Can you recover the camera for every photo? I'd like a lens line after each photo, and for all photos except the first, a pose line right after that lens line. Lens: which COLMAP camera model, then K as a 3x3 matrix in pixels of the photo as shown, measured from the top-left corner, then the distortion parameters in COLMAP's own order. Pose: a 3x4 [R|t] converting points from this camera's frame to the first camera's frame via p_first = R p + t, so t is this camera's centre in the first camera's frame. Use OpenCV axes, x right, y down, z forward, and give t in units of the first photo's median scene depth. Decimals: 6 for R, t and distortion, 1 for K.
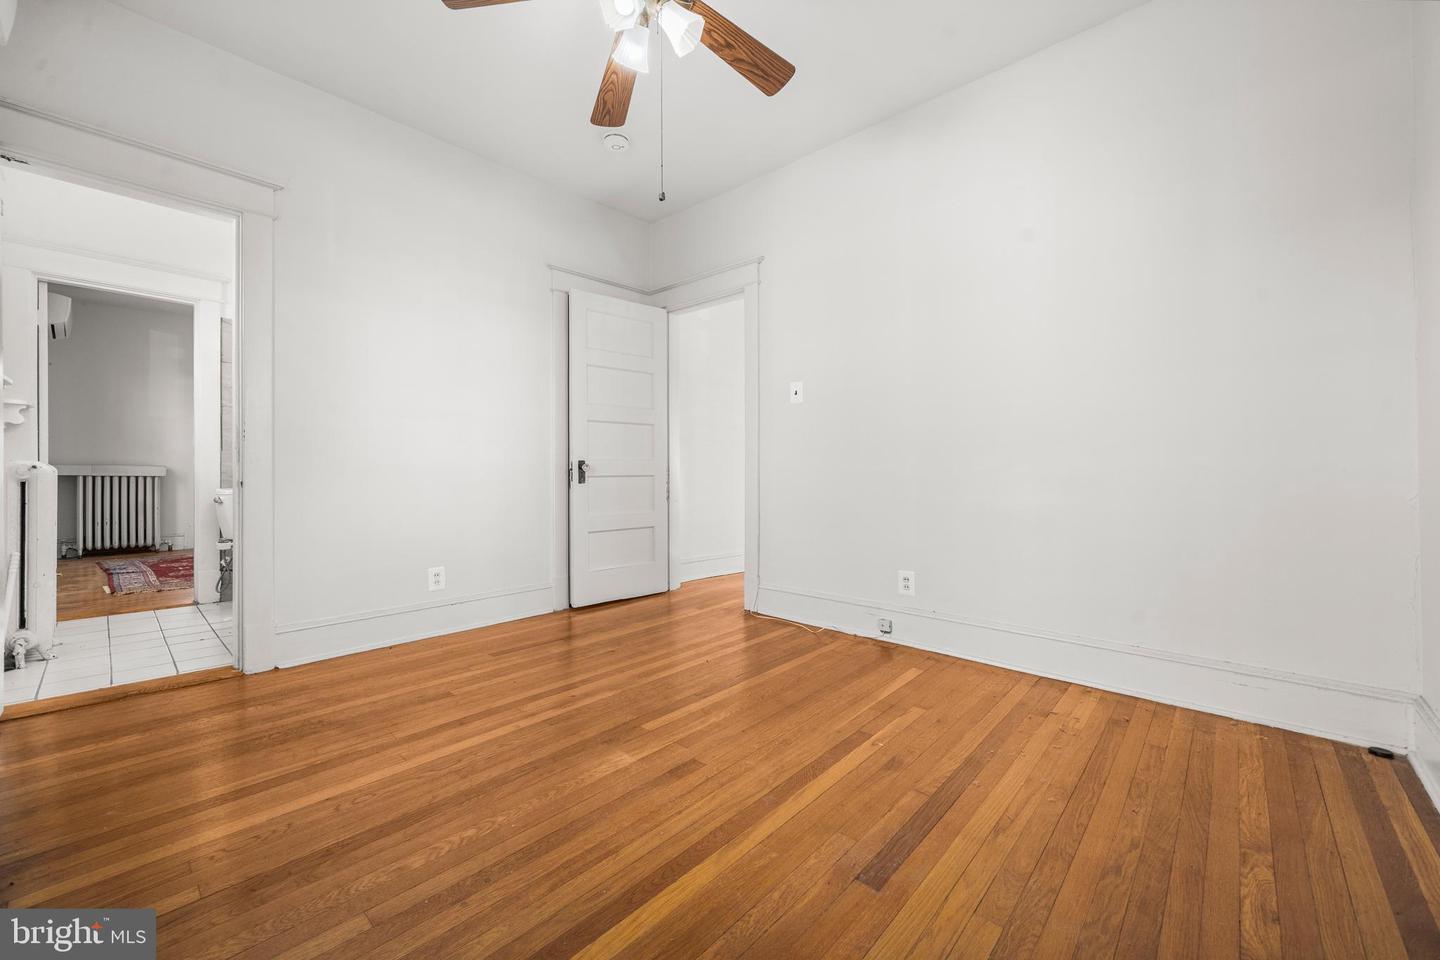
lens RADIAL K [[574.6, 0, 715.1], [0, 574.6, 477.0], [0, 0, 1]] dist [-0.000477, 0.000123]
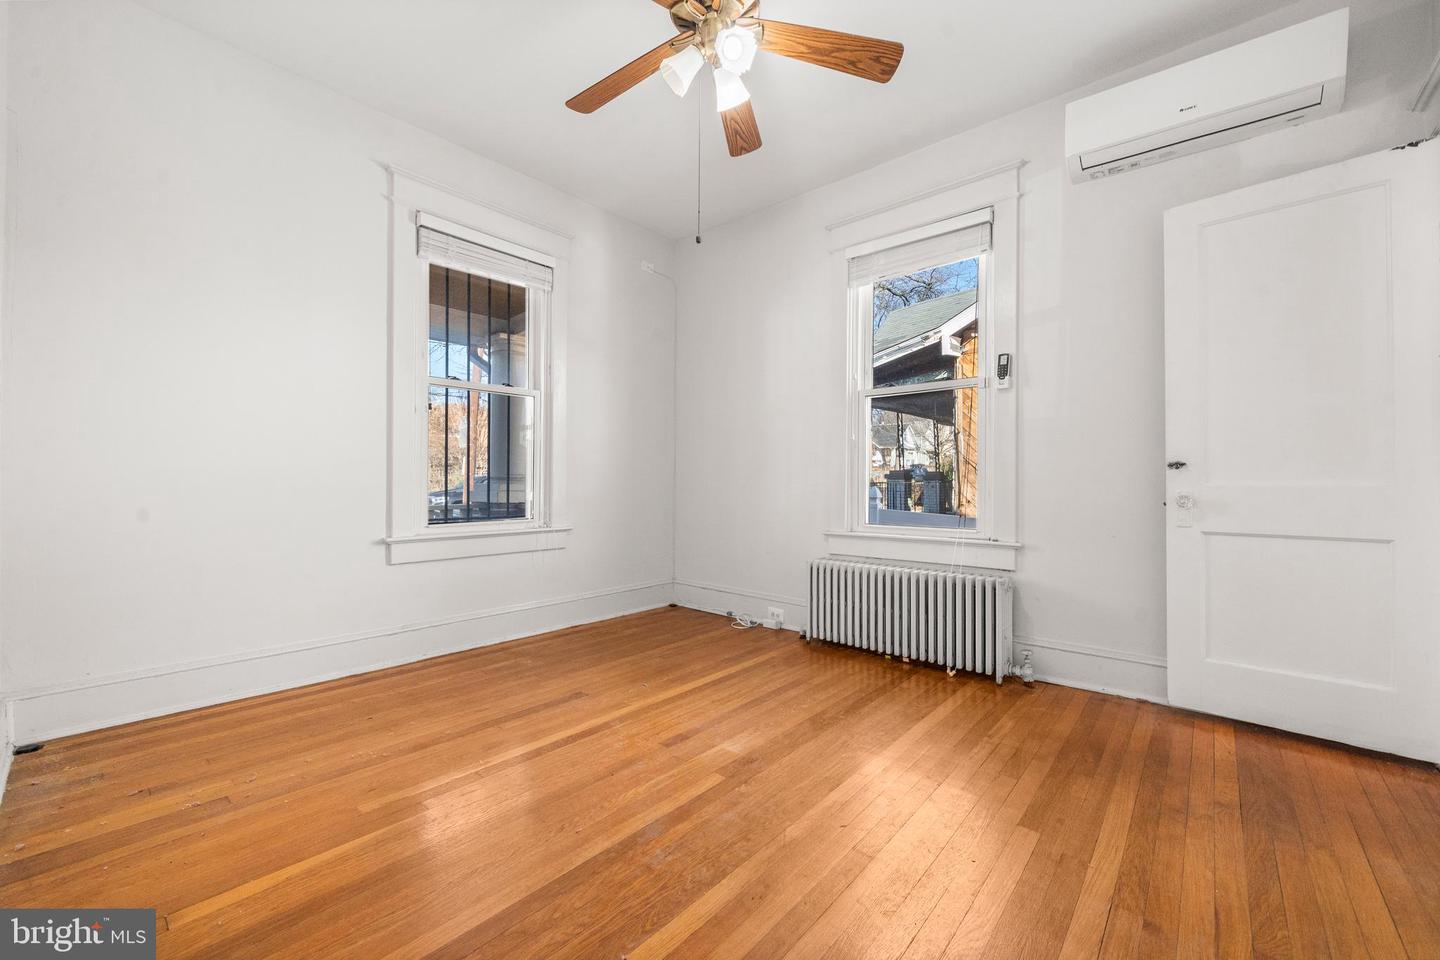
lens RADIAL K [[574.6, 0, 715.1], [0, 574.6, 477.0], [0, 0, 1]] dist [-0.000477, 0.000123]
pose [[-0.999697, -0.004775, -0.024134, -0.100595], [-0.004866, 0.999981, 0.003736, -0.041260], [0.024116, 0.003852, -0.999702, 2.139752]]
